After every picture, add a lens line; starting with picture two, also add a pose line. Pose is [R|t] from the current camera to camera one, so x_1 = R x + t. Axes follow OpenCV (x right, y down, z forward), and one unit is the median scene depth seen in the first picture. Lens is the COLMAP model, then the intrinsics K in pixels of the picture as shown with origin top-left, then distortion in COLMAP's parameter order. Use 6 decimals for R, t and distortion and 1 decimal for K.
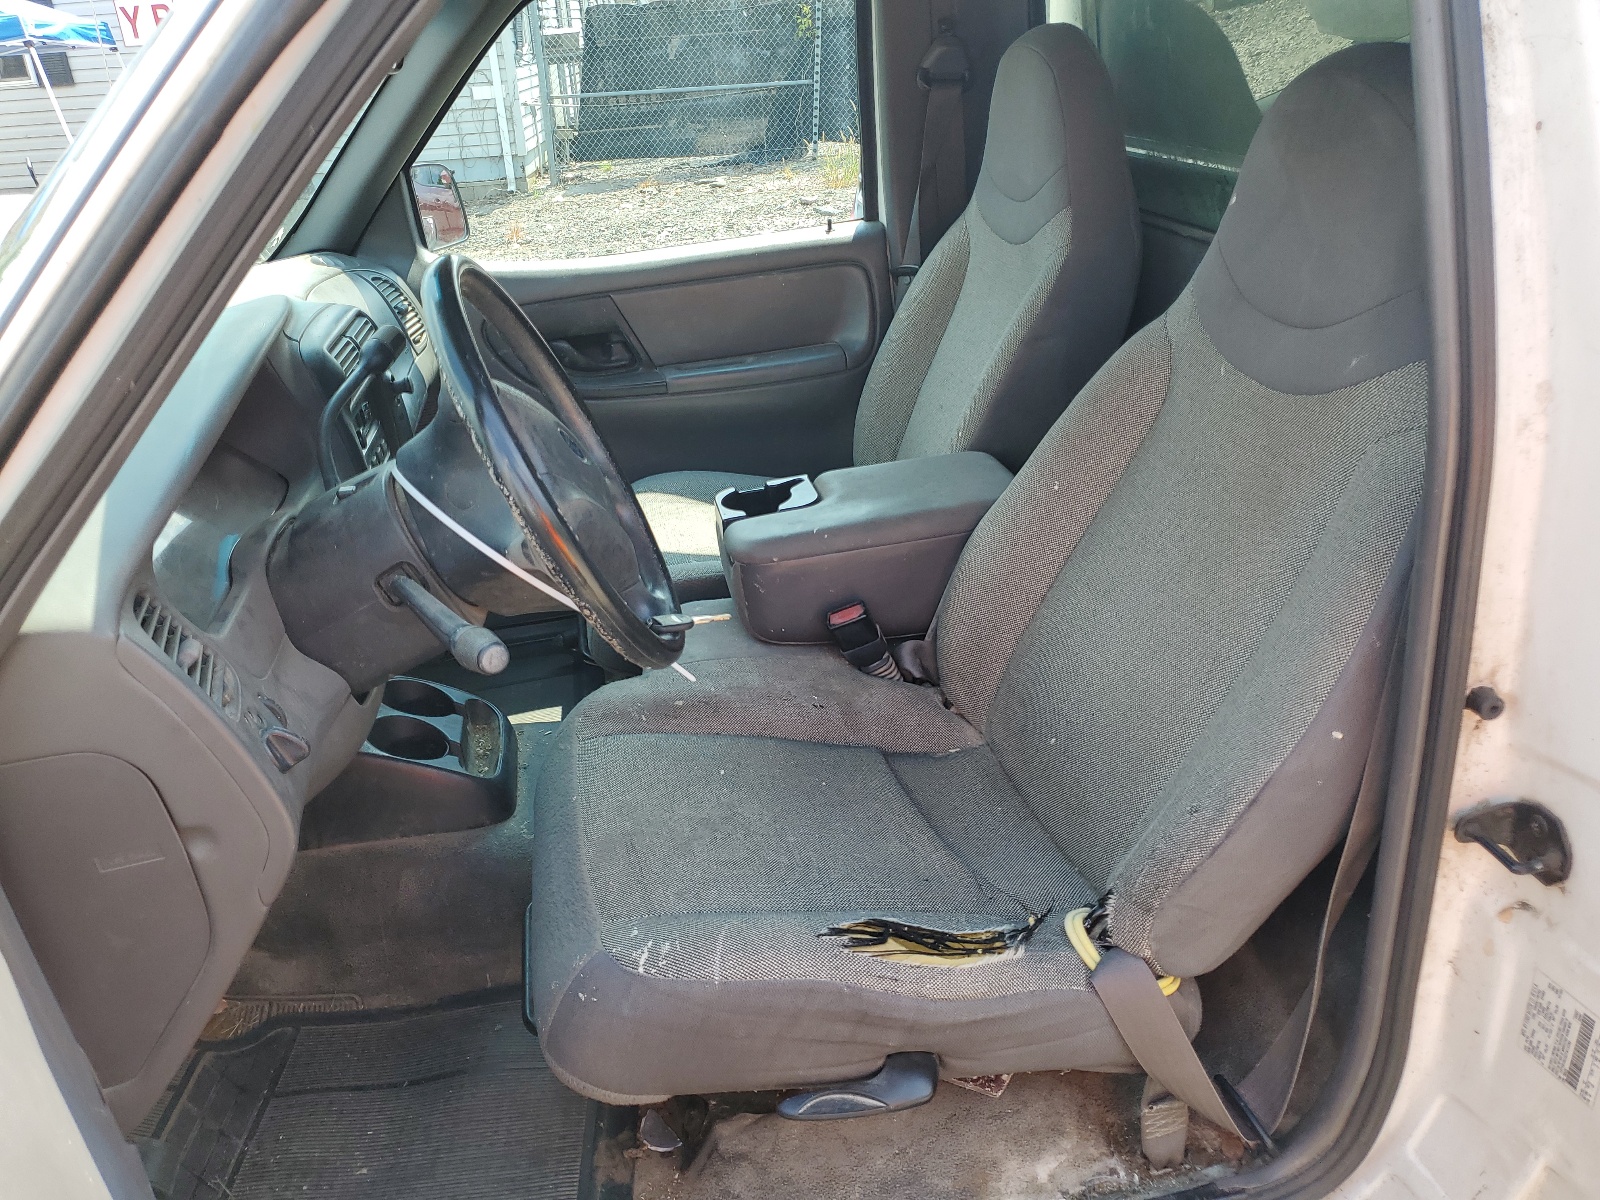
lens RADIAL K [[1215.5, 0, 800.0], [0, 1215.5, 600.0], [0, 0, 1]] dist [0.004097, -0.000442]
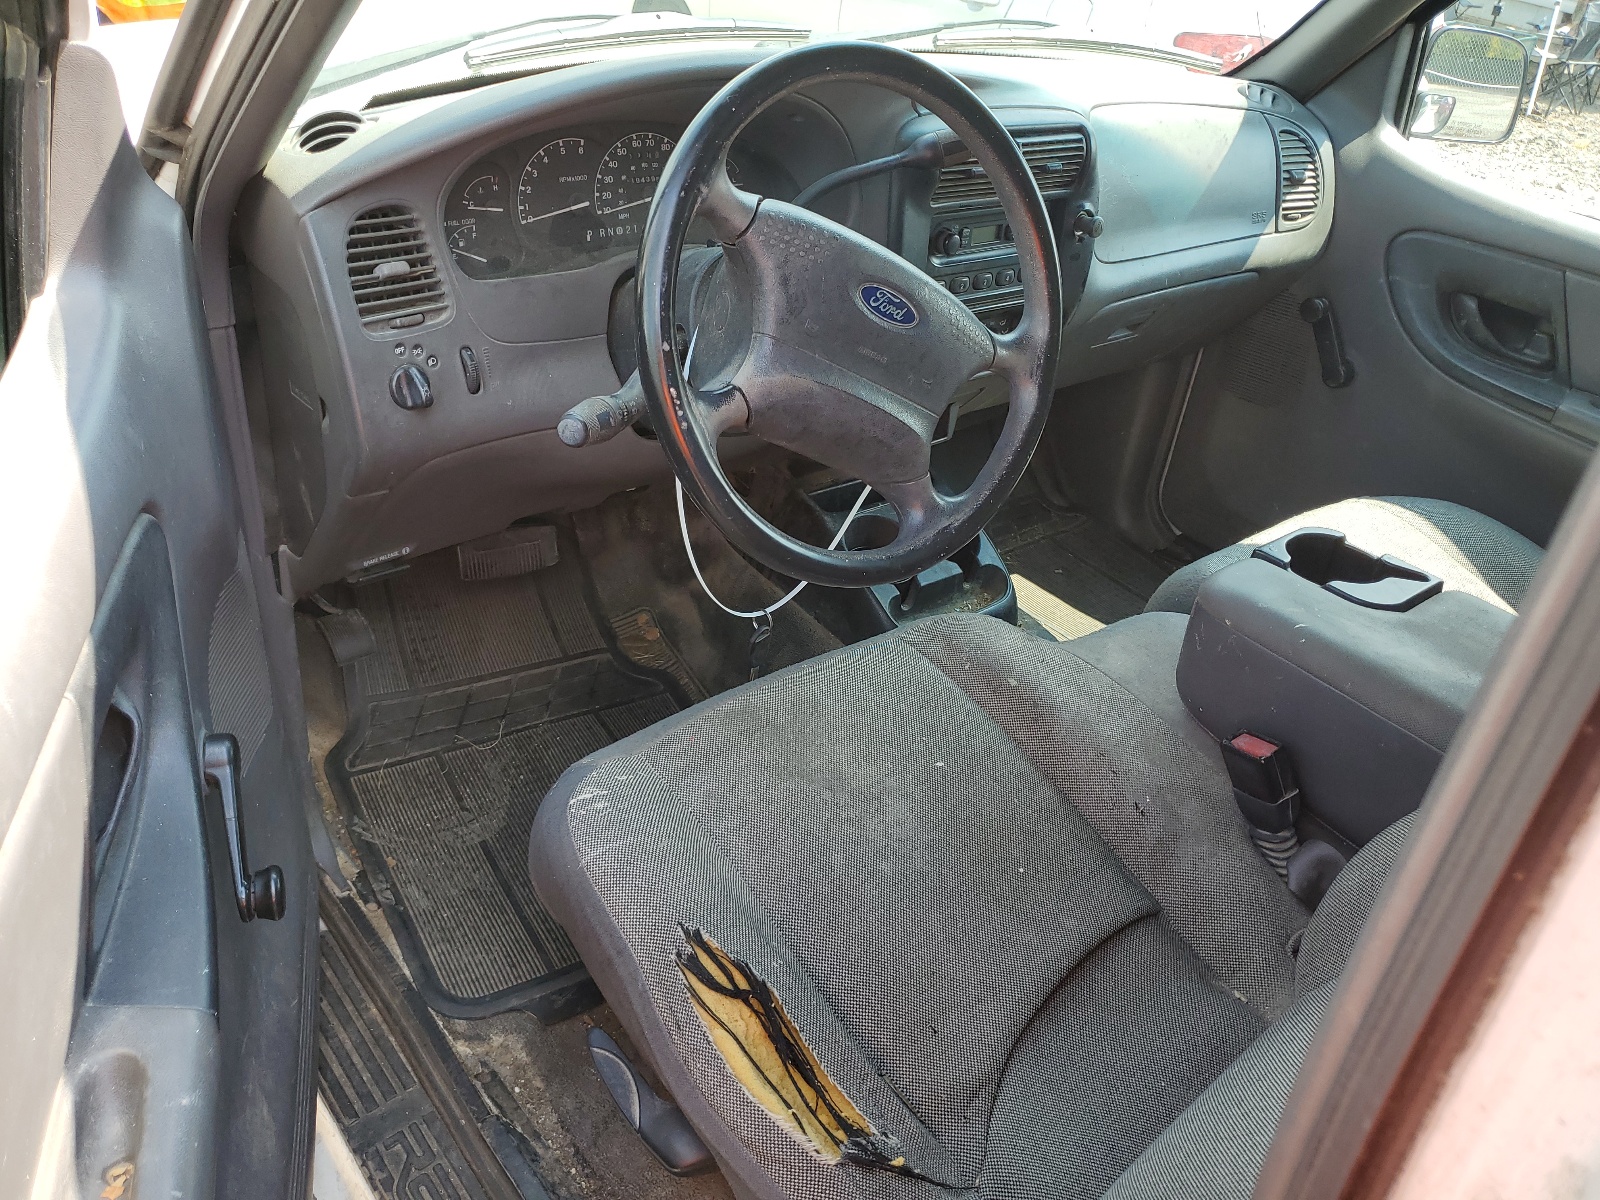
lens RADIAL K [[1242.7, 0, 799.9], [0, 1242.7, 570.8], [0, 0, 1]] dist [-0.003230, -0.000539]
pose [[0.462757, 0.572460, -0.676864, 0.363639], [-0.507623, 0.797080, 0.327082, -0.178979], [0.726756, 0.192232, 0.659448, 0.318580]]
